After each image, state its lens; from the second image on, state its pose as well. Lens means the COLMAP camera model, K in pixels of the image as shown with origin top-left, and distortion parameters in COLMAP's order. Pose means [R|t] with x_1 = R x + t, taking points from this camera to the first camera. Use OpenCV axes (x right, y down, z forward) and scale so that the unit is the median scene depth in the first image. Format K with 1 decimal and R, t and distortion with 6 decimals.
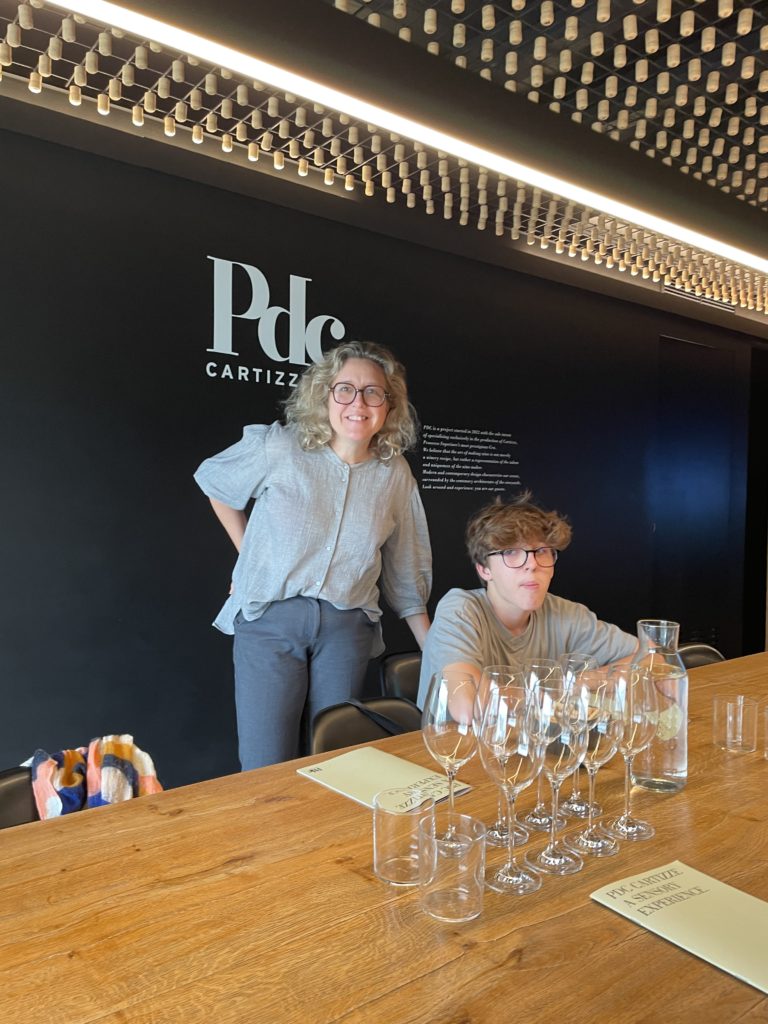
lens RADIAL K [[772.1, 0, 382.1], [0, 772.1, 506.9], [0, 0, 1]] dist [0.036738, -0.062603]
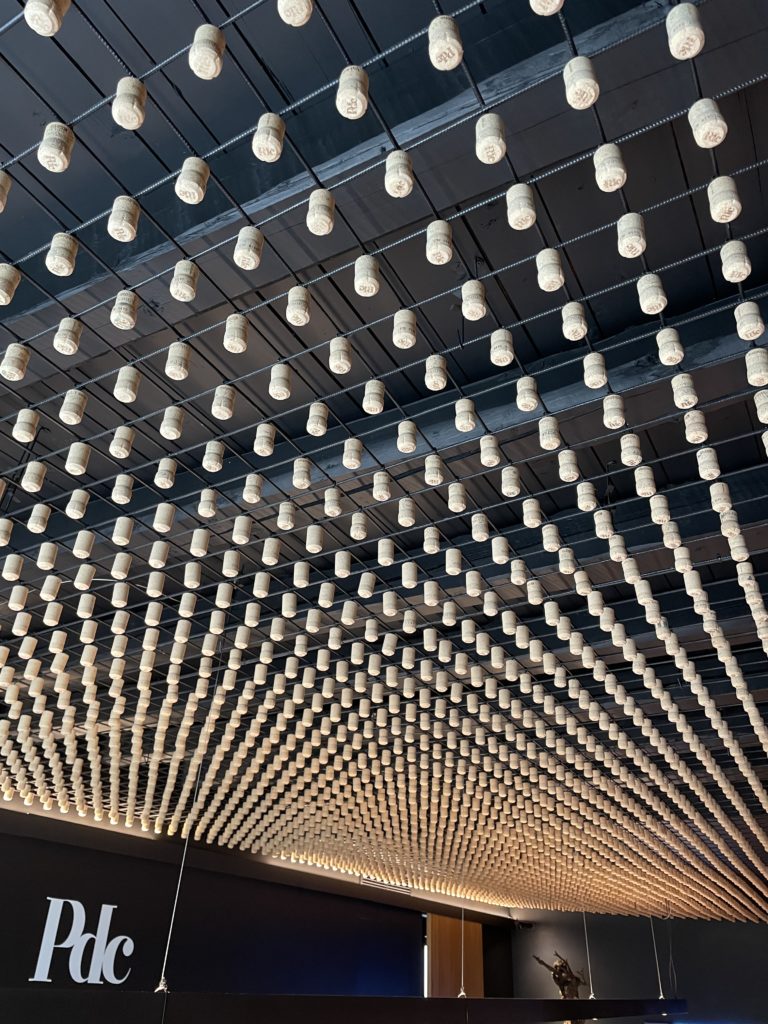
lens RADIAL K [[772.1, 0, 392.3], [0, 772.1, 496.2], [0, 0, 1]] dist [0.036738, -0.062603]
pose [[0.916664, 0.221890, 0.332404, -0.258723], [-0.010065, 0.844272, -0.535821, -0.189523], [-0.399532, 0.487822, 0.776146, -0.518235]]
